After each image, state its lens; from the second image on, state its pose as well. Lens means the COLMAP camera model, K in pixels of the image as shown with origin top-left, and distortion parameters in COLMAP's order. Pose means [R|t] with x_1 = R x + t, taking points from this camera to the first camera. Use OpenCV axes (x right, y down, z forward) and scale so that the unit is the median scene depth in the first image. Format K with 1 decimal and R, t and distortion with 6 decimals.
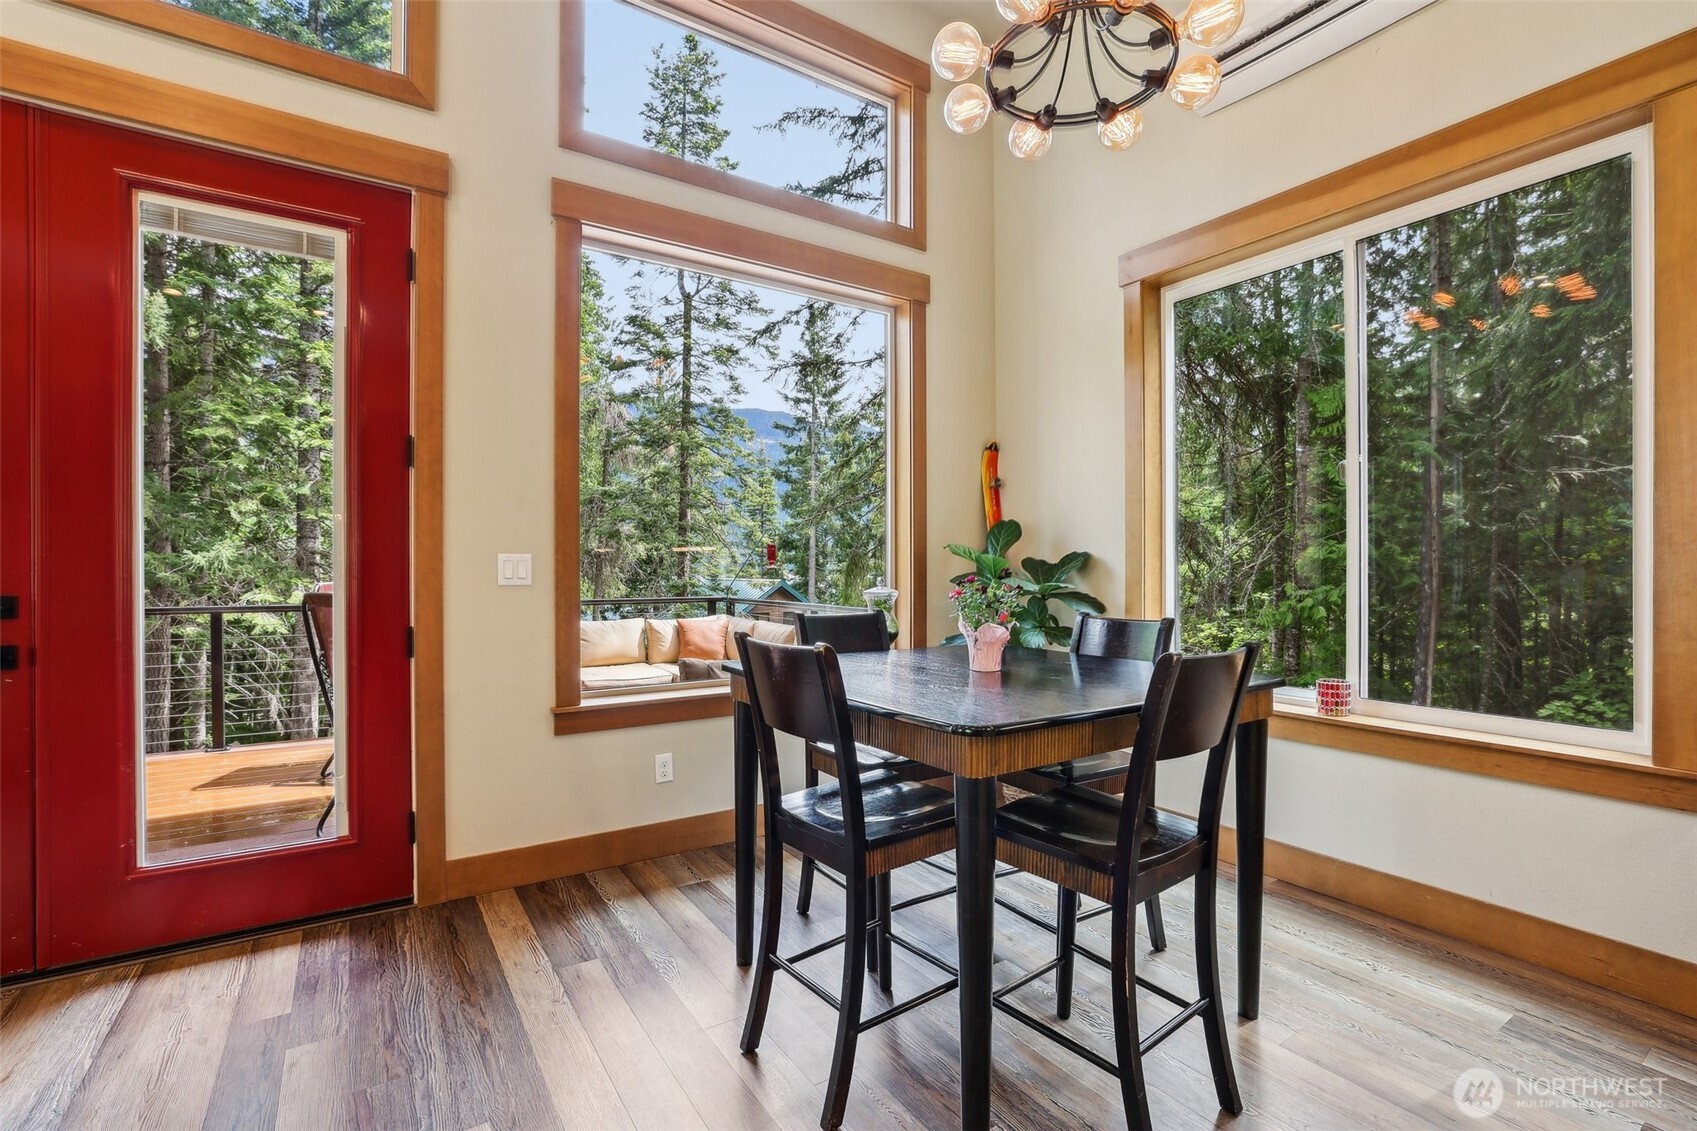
lens RADIAL K [[760.1, 0, 851.4], [0, 760.1, 577.8], [0, 0, 1]] dist [-0.021701, 0.006450]
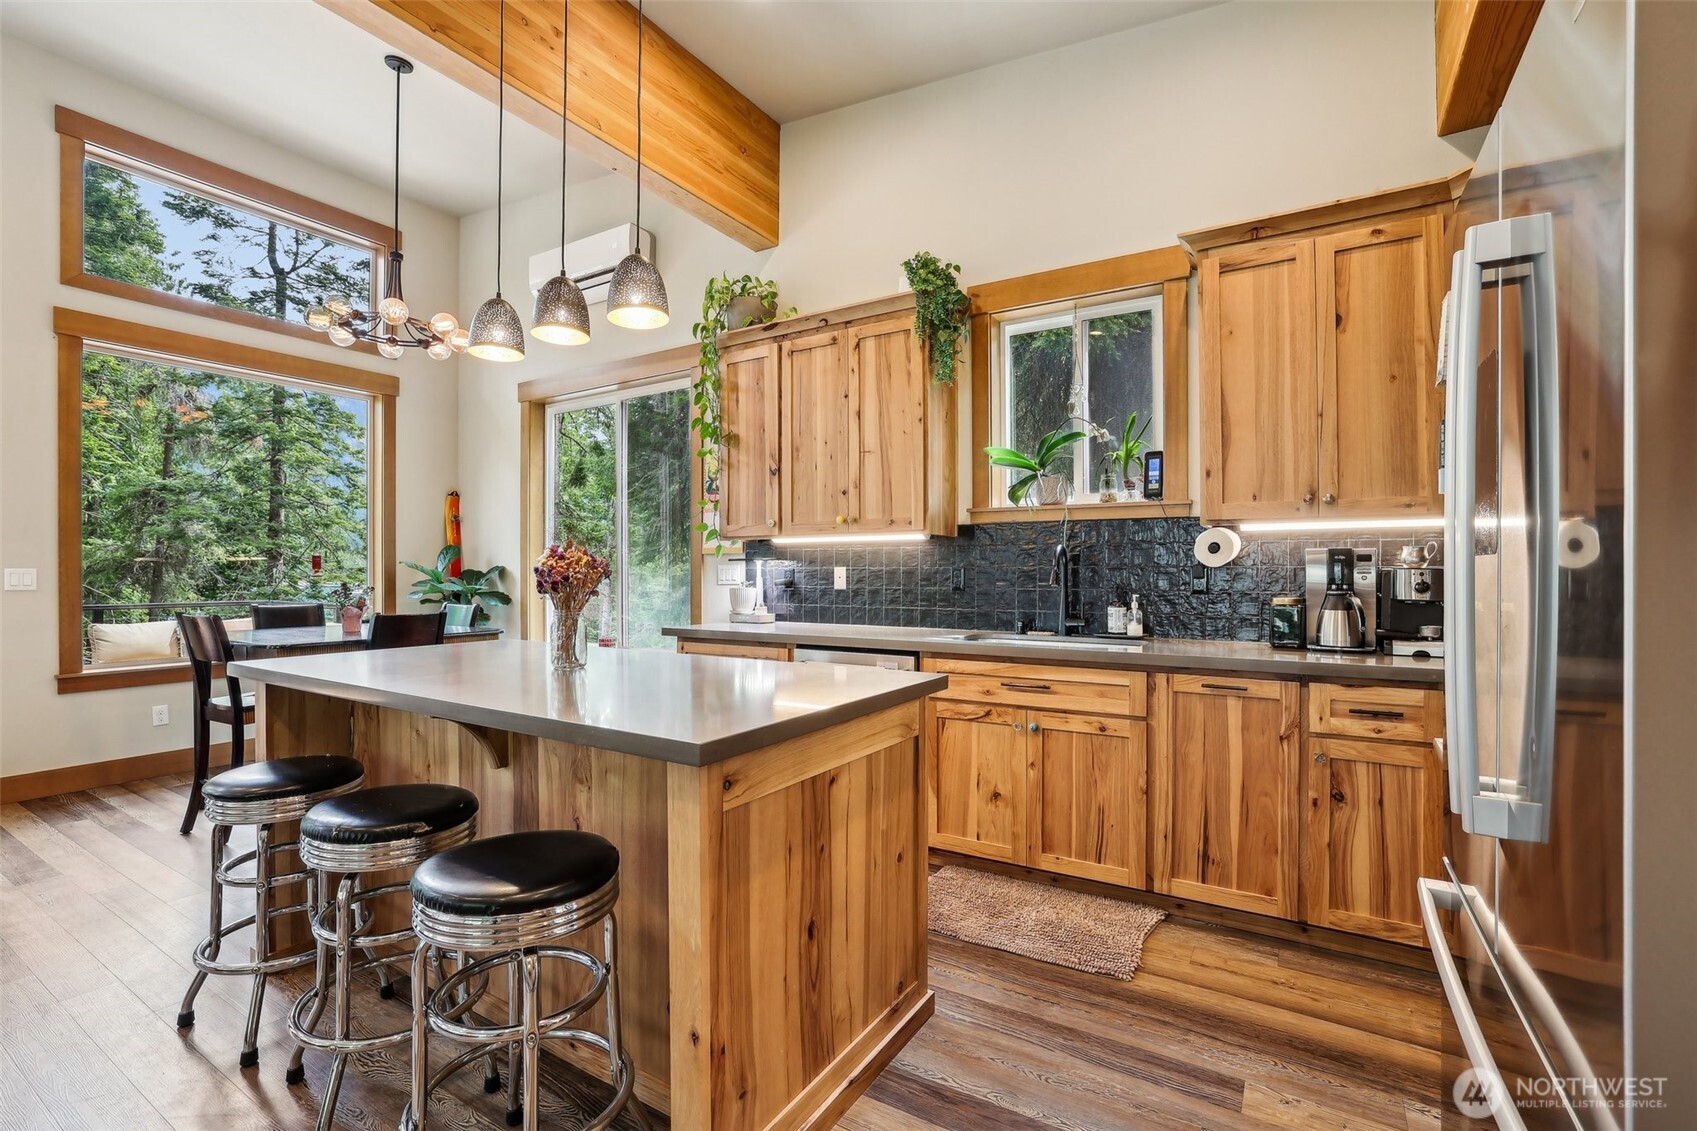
lens RADIAL K [[760.1, 0, 852.7], [0, 760.1, 581.9], [0, 0, 1]] dist [-0.021701, 0.006450]
pose [[0.913746, -0.004322, 0.406262, 0.042290], [0.004934, 0.999988, -0.000460, 0.000337], [-0.406255, 0.002425, 0.913756, -0.093870]]
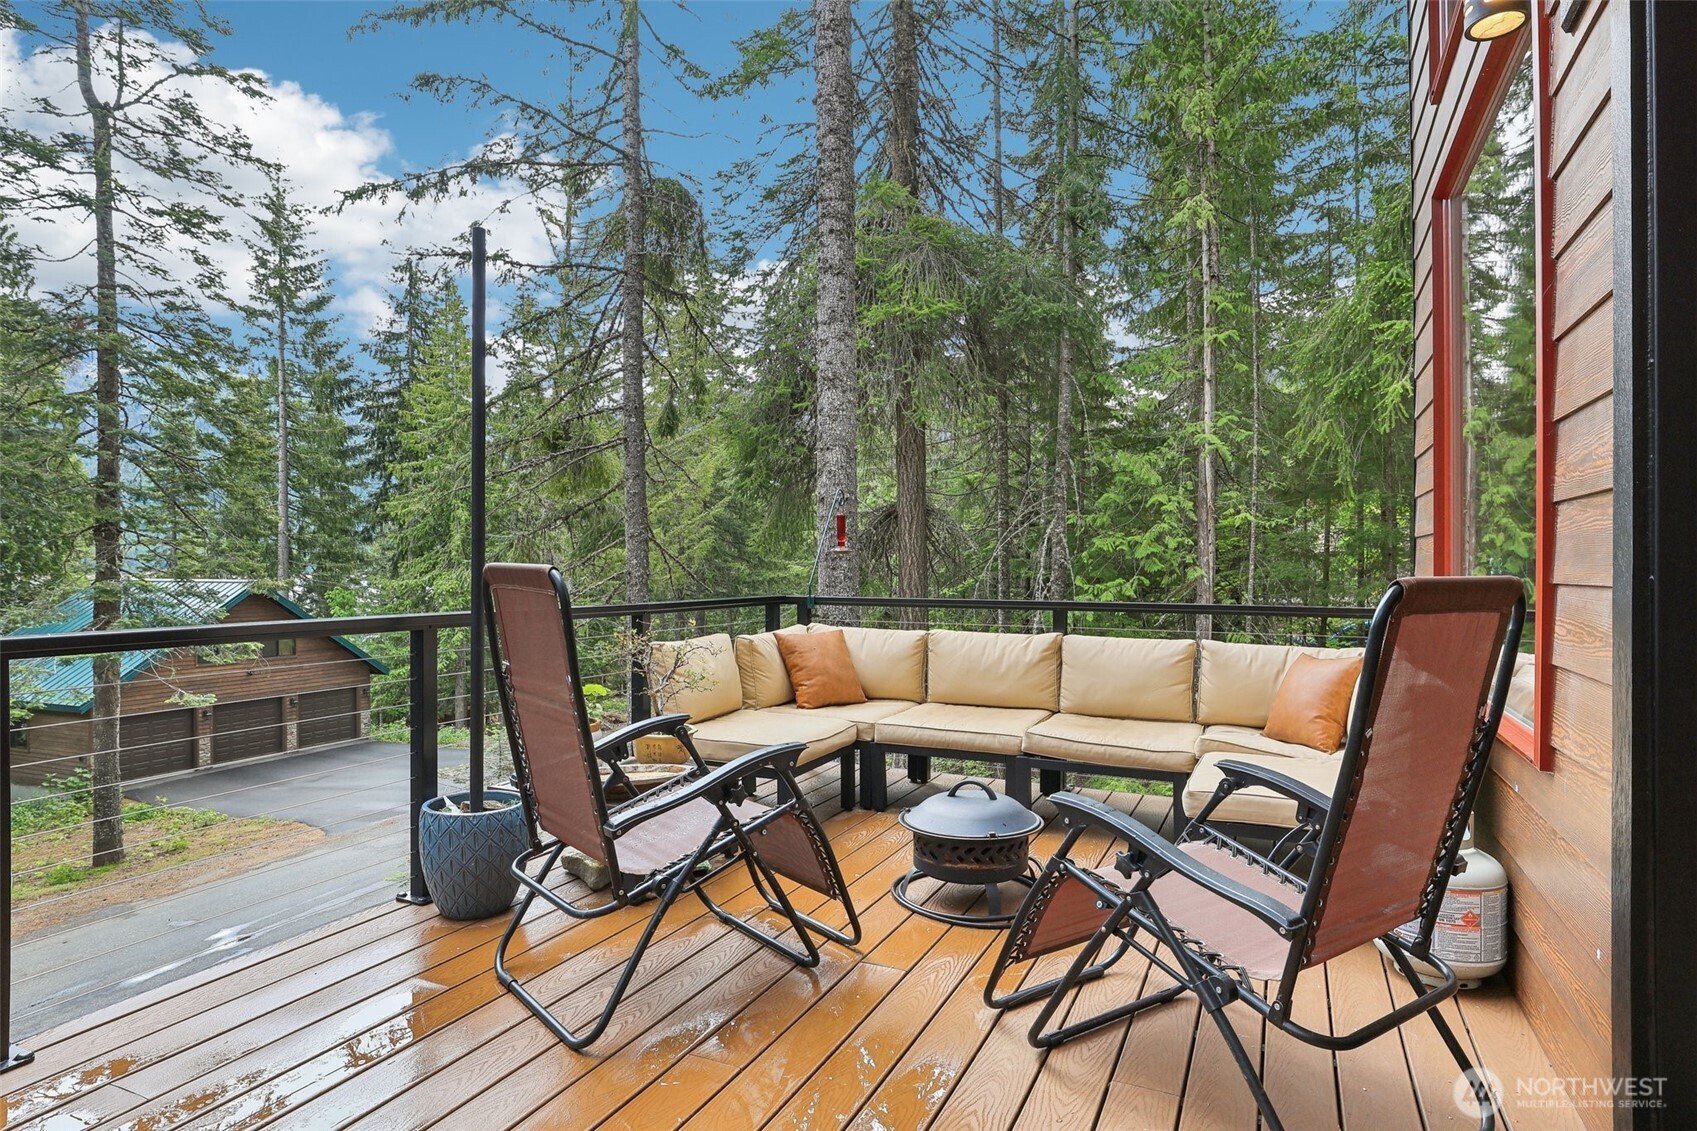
lens RADIAL K [[888.1, 0, 859.9], [0, 888.1, 590.9], [0, 0, 1]] dist [0.001299, 0.002468]
pose [[0.827336, -0.020301, 0.561340, -0.128049], [0.009223, 0.999703, 0.022560, 0.000787], [-0.561631, -0.013488, 0.827278, 0.075746]]
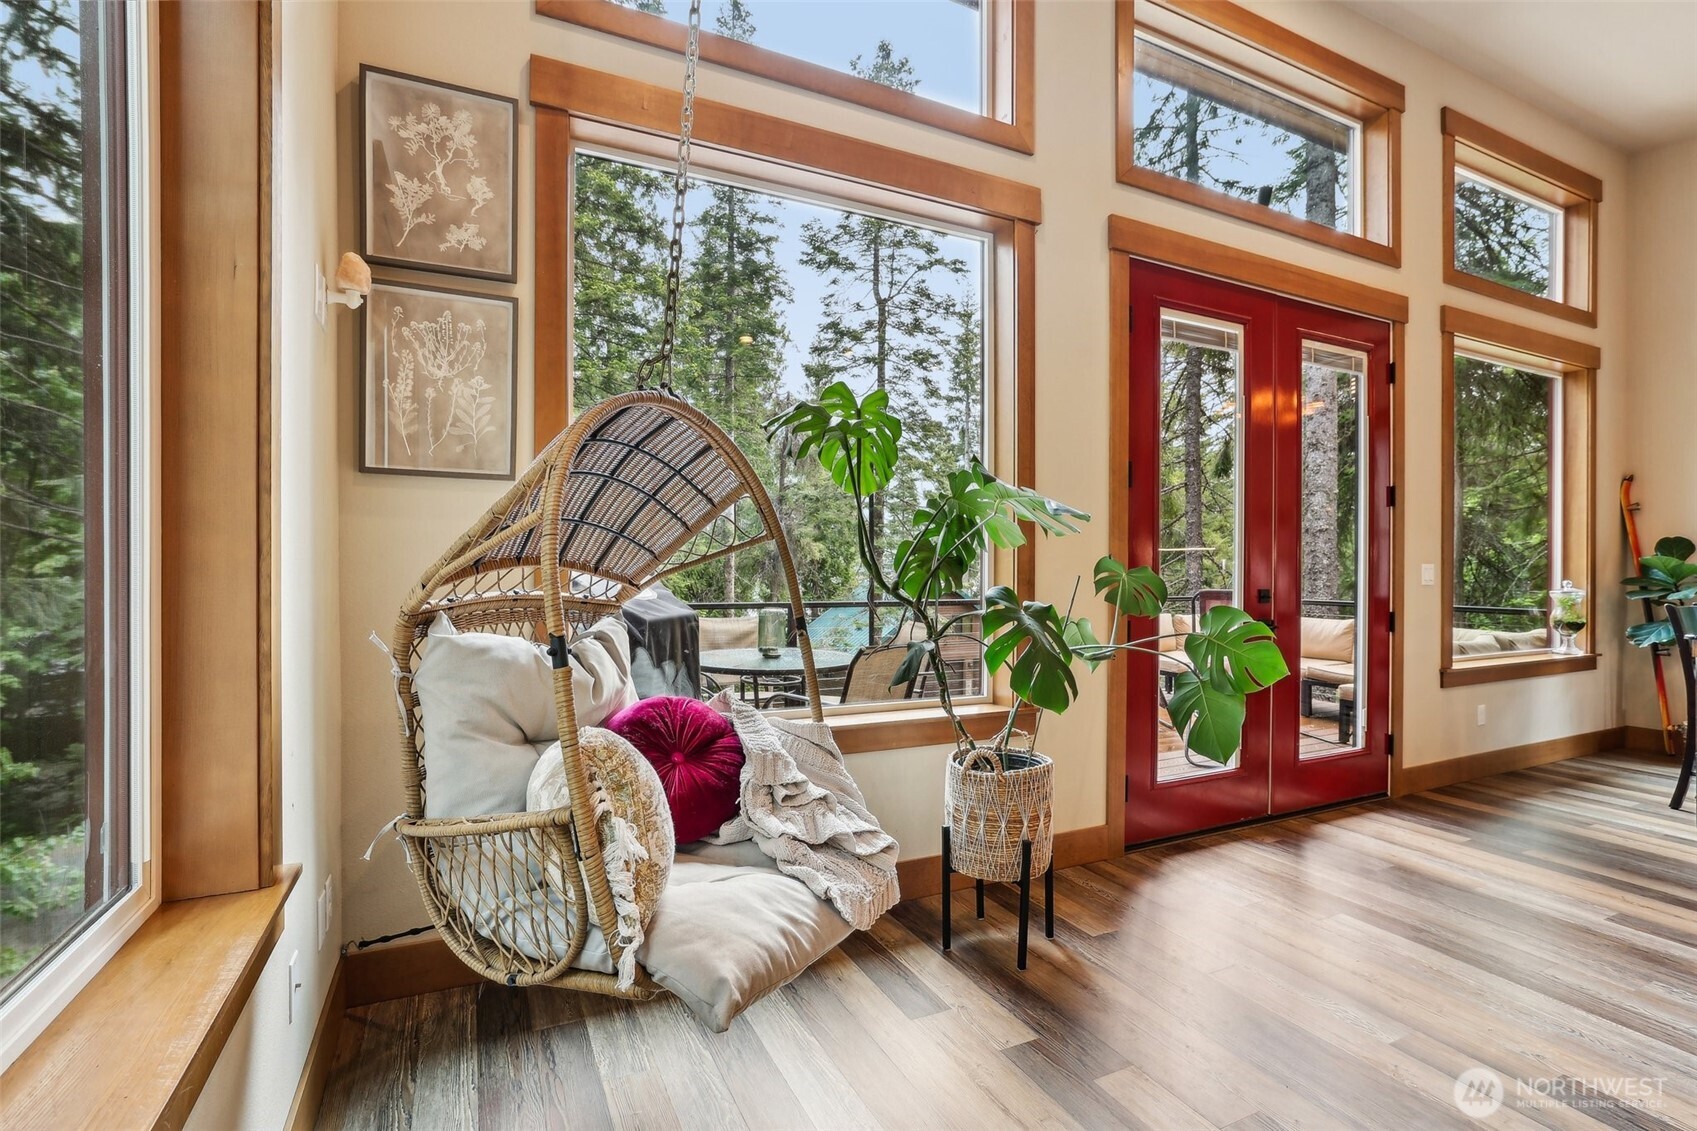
lens RADIAL K [[799.7, 0, 854.4], [0, 799.7, 576.3], [0, 0, 1]] dist [-0.021495, -0.001225]
pose [[0.993727, 0.003854, -0.111766, -0.137389], [-0.004413, 0.999979, -0.004748, 0.000644], [0.111745, 0.005211, 0.993723, -0.064504]]
